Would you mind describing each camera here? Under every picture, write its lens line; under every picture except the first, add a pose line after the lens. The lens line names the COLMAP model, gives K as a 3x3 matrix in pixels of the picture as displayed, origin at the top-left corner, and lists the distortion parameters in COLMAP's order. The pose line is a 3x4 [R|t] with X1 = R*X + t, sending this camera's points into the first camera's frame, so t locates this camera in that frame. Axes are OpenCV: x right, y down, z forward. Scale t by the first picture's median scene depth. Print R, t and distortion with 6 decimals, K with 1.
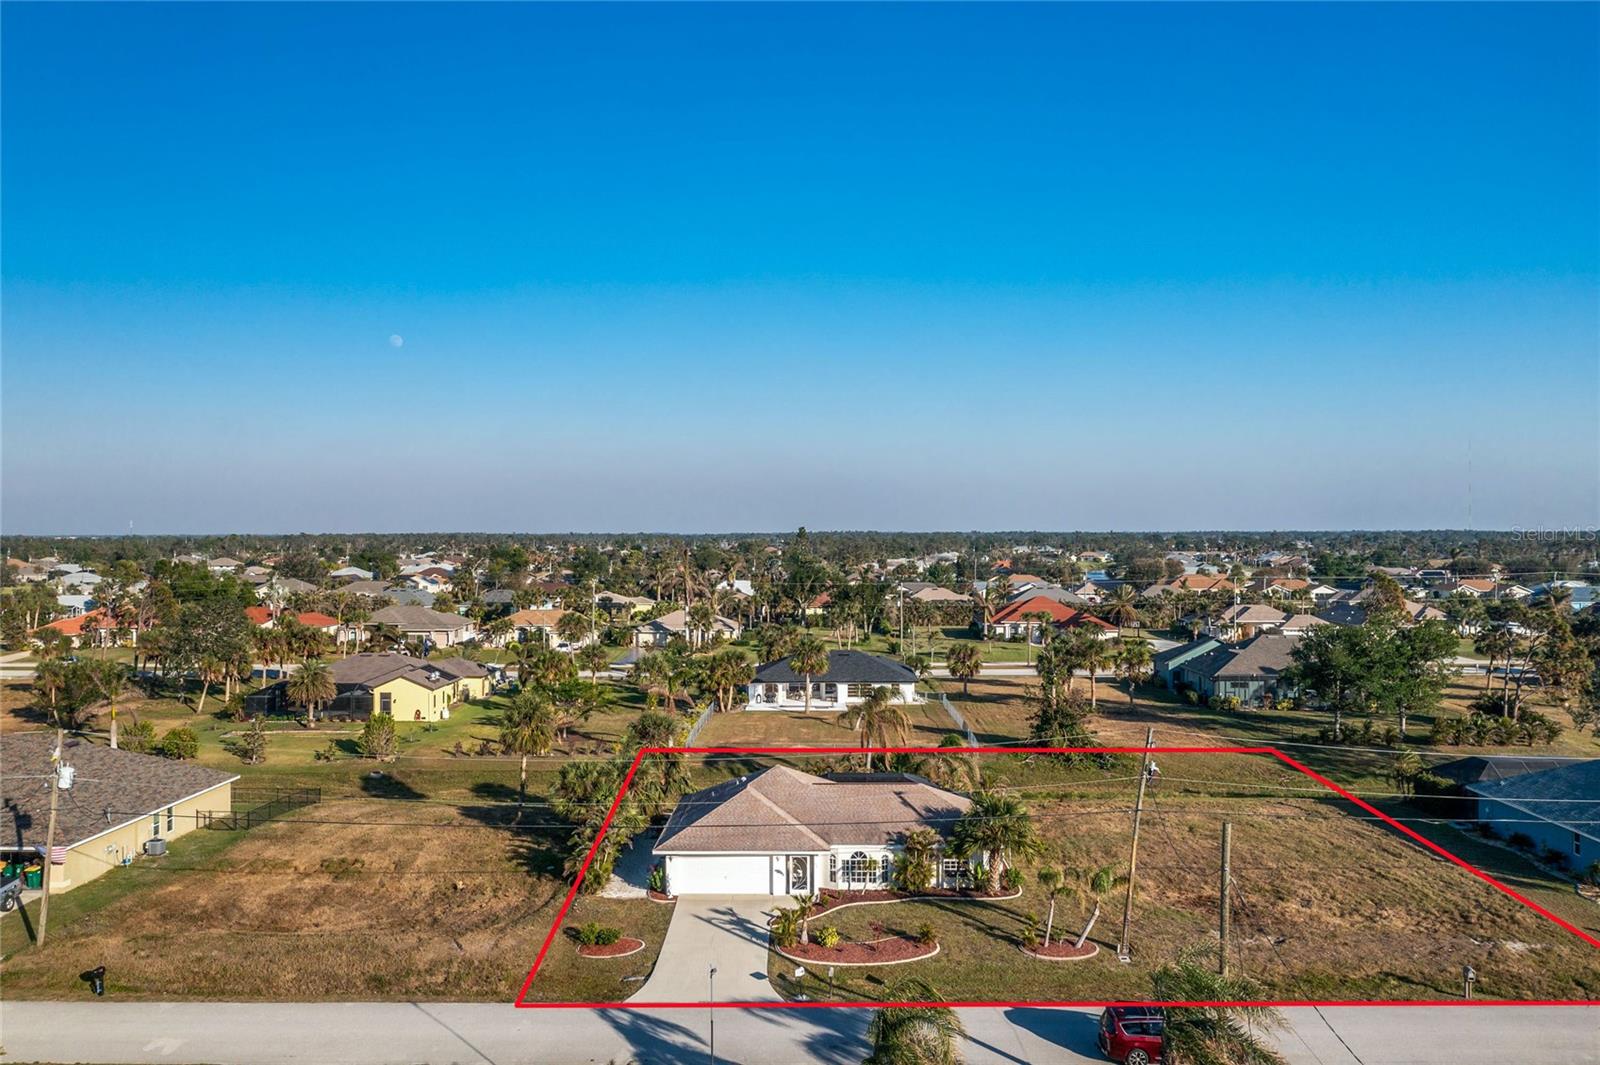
lens RADIAL K [[1279.7, 0, 800.0], [0, 1279.7, 532.5], [0, 0, 1]] dist [0.002566, 0.001541]
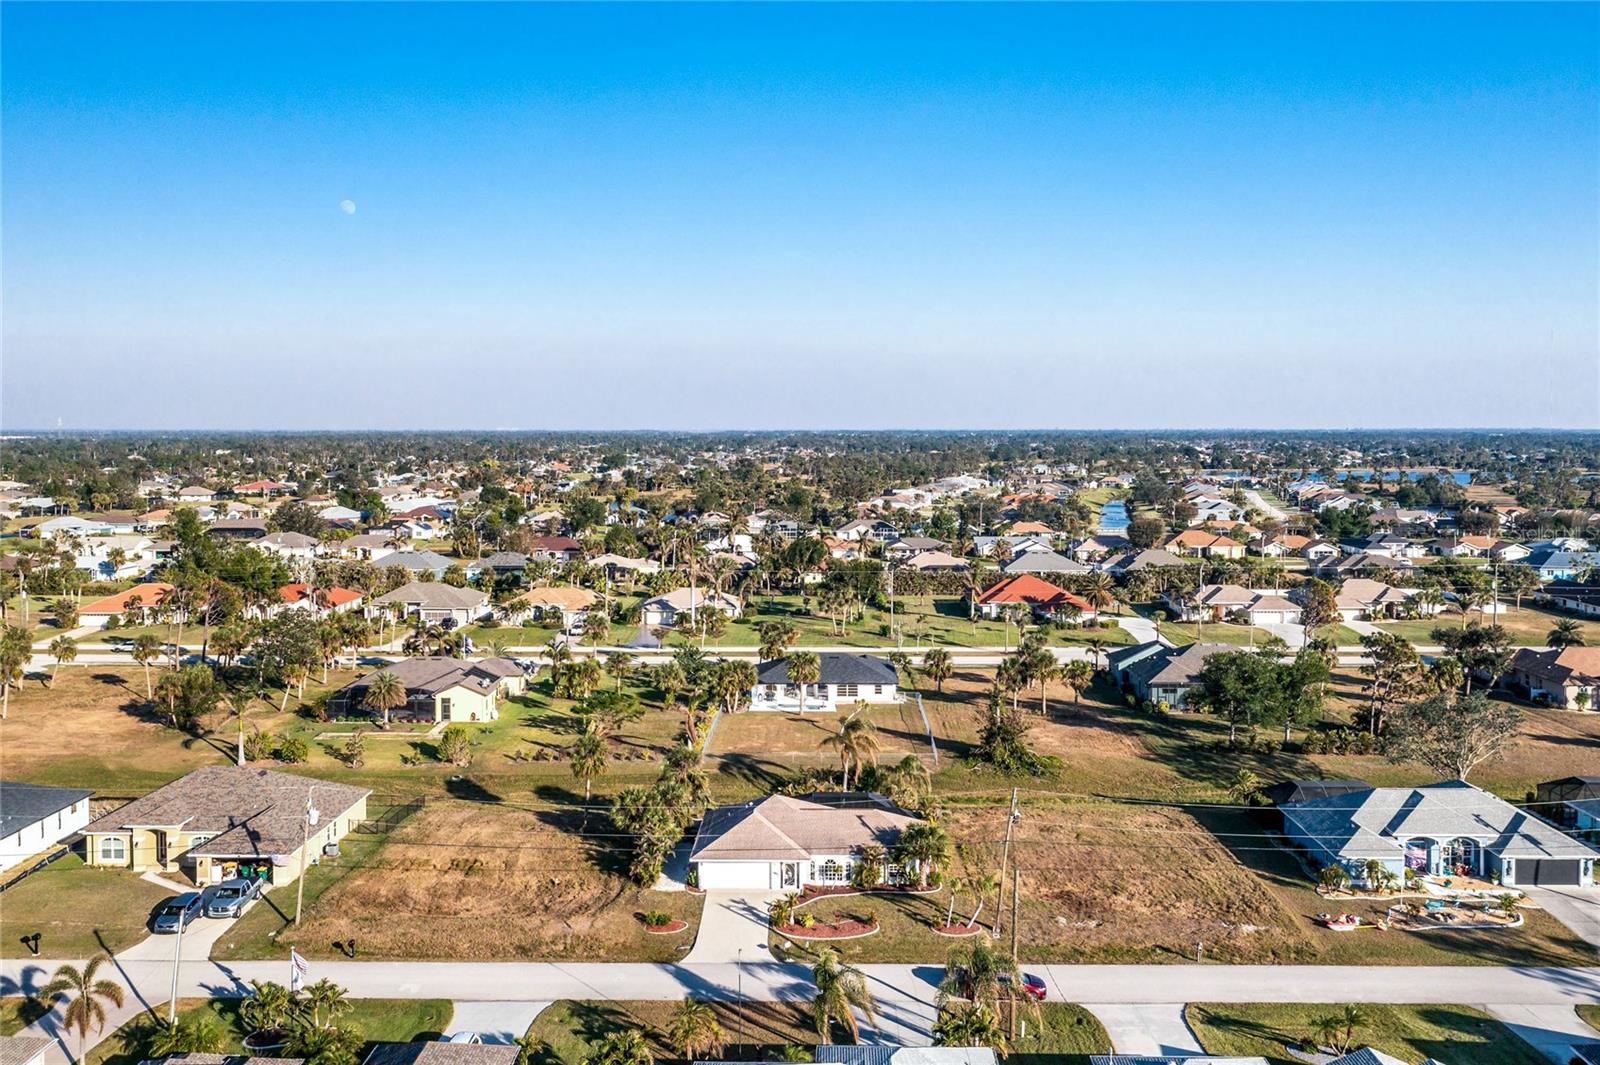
lens RADIAL K [[1433.7, 0, 799.5], [0, 1433.7, 469.6], [0, 0, 1]] dist [0.006153, 0.000955]
pose [[0.999993, 0.001929, -0.003130, 0.014727], [-0.001840, 0.999604, 0.028084, -0.236924], [0.003183, -0.028078, 0.999601, -0.612567]]
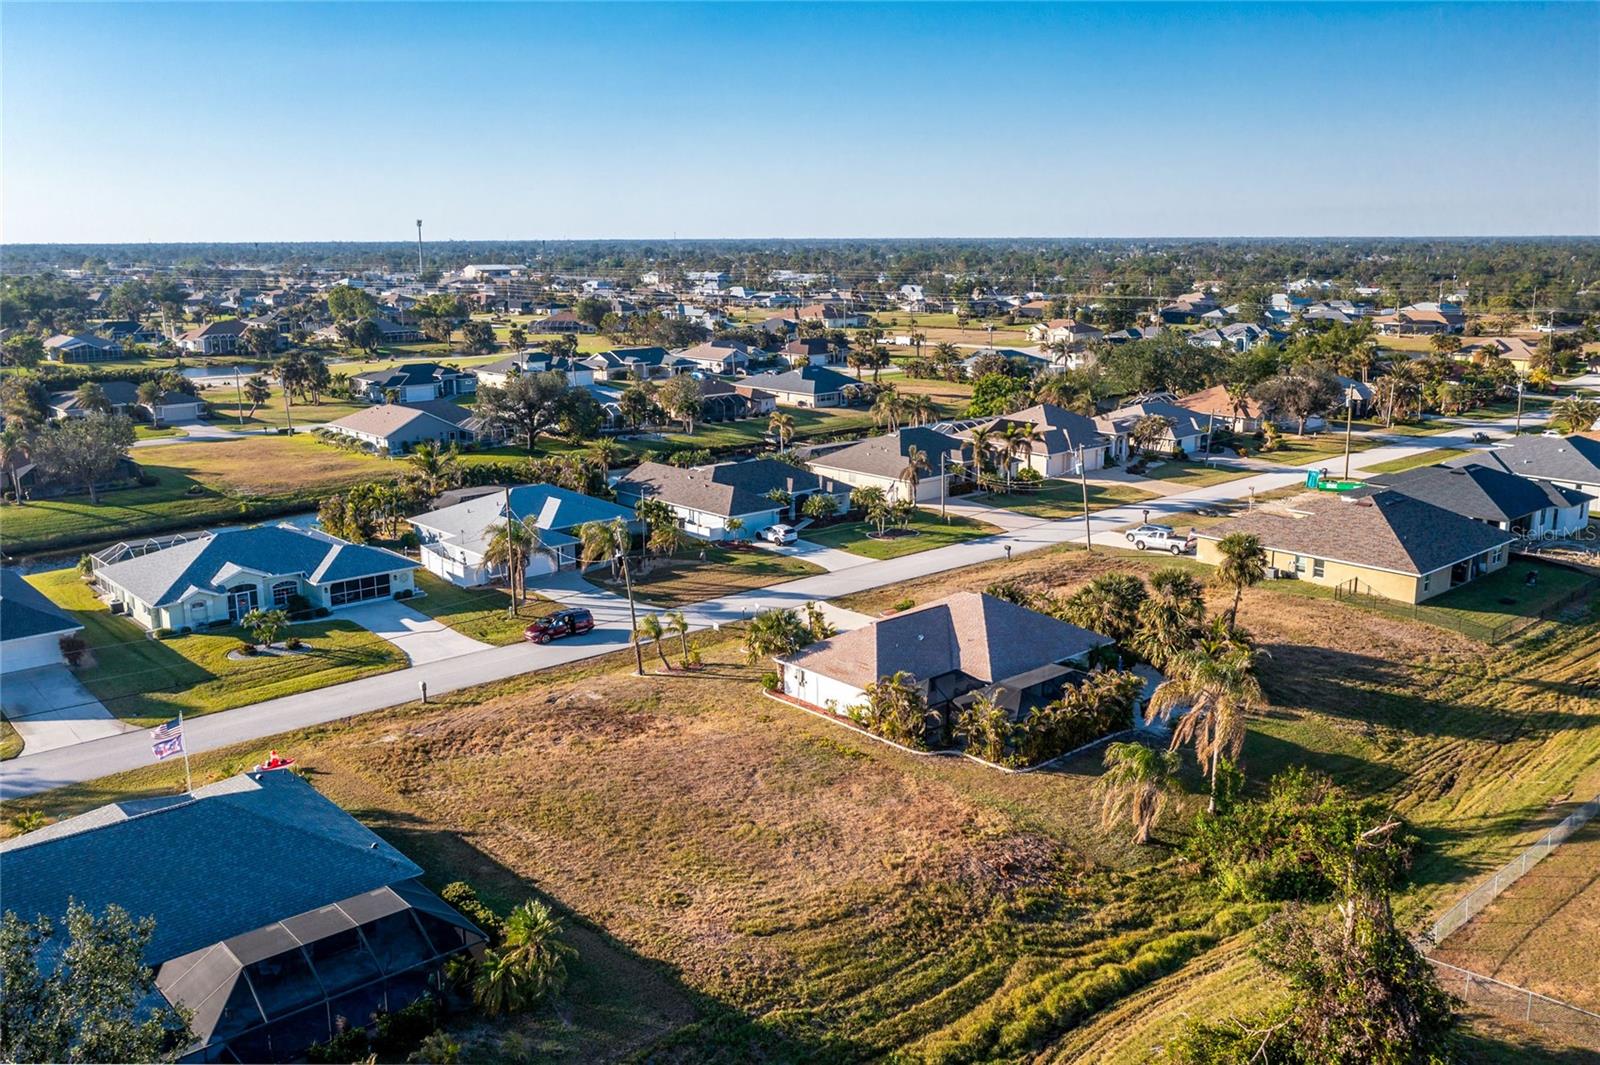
lens RADIAL K [[1297.2, 0, 800.0], [0, 1297.2, 532.5], [0, 0, 1]] dist [0.010704, 0.005833]
pose [[-0.729213, 0.159311, -0.665483, 0.914473], [0.014547, 0.975911, 0.217685, -0.128858], [0.684132, 0.149058, -0.713965, 1.819062]]
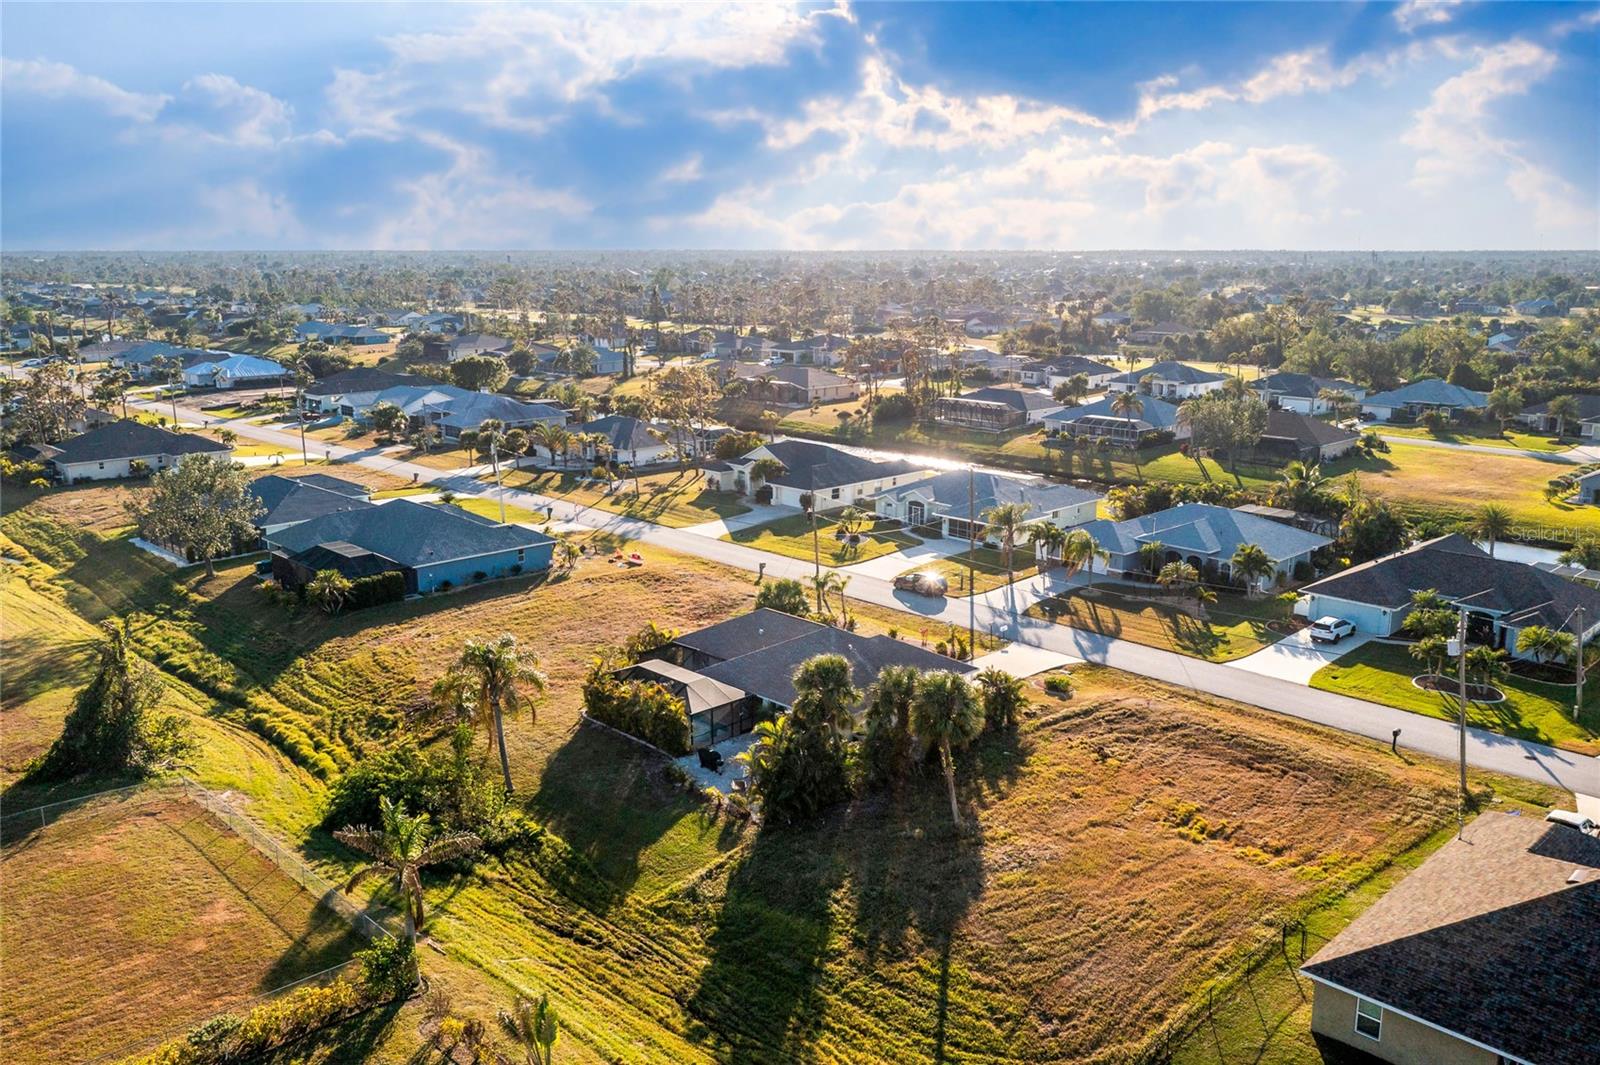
lens RADIAL K [[1297.2, 0, 800.0], [0, 1297.2, 532.5], [0, 0, 1]] dist [0.010704, 0.005833]
pose [[-0.713874, -0.145257, 0.685044, -0.810393], [0.001031, 0.978031, 0.208457, -0.140848], [-0.700274, 0.149518, -0.698041, 1.918122]]
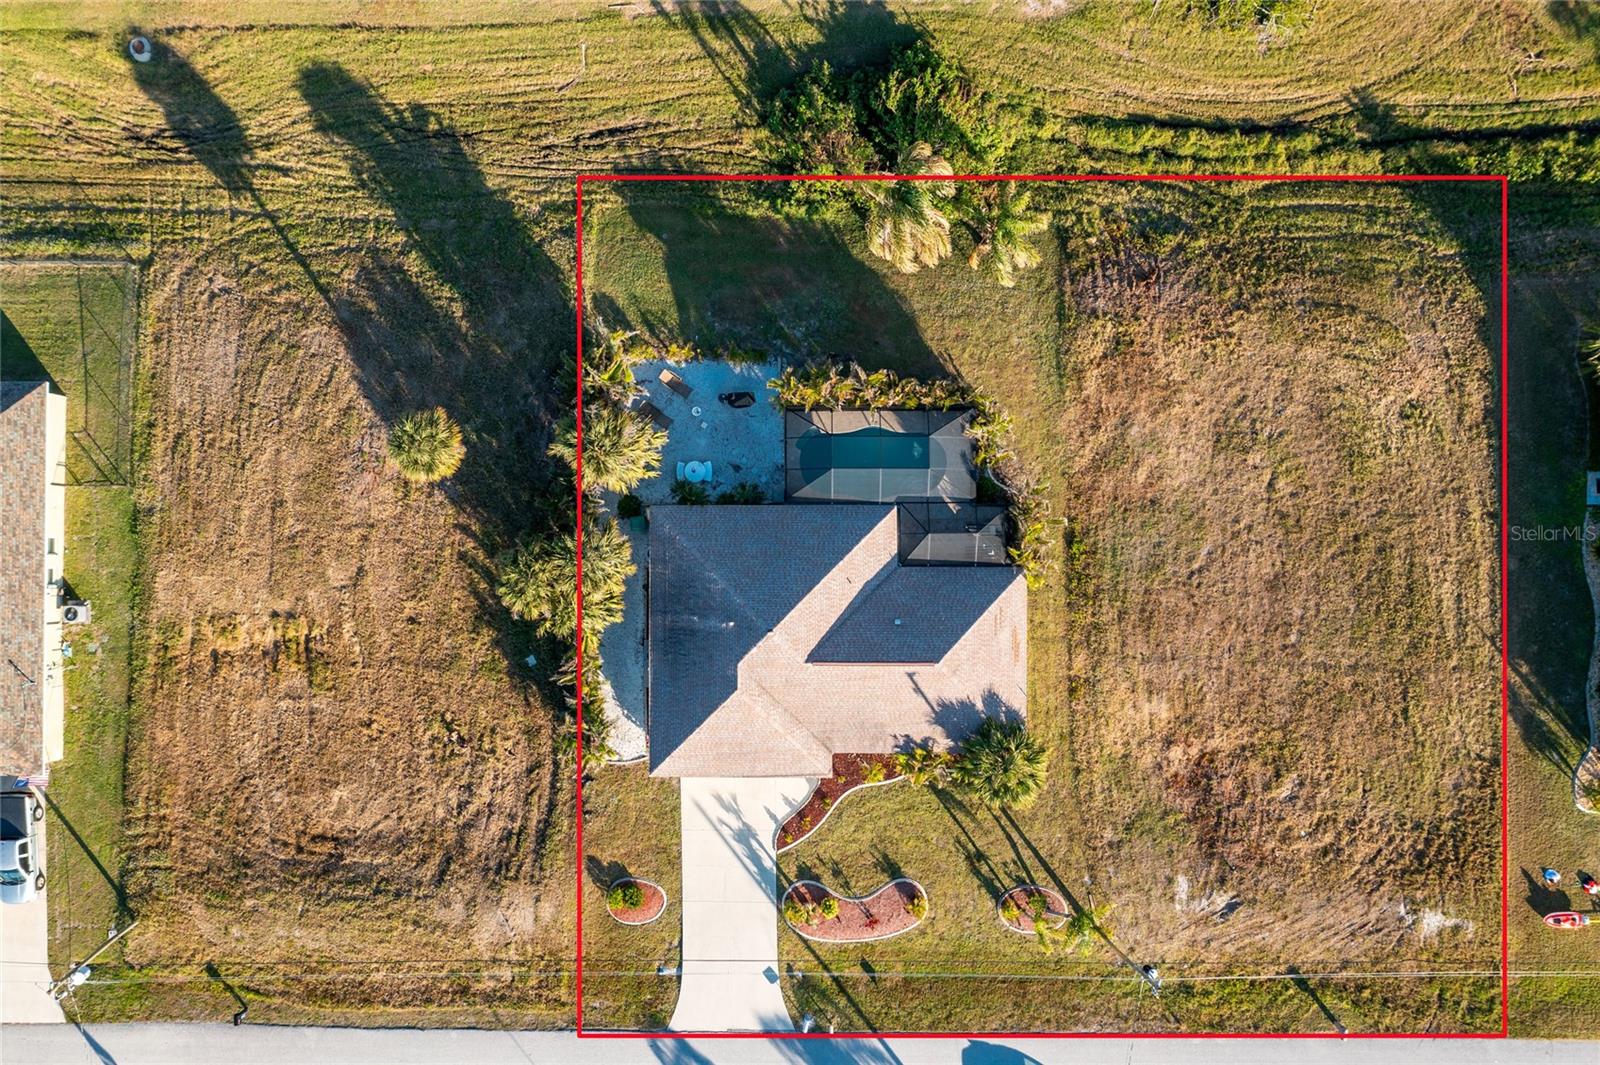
lens RADIAL K [[1279.7, 0, 800.0], [0, 1279.7, 532.5], [0, 0, 1]] dist [0.002566, 0.001541]
pose [[0.999692, -0.021011, -0.013211, 0.015656], [0.013345, 0.006240, 0.999891, -0.692945], [-0.020926, -0.999760, 0.006519, 1.132903]]
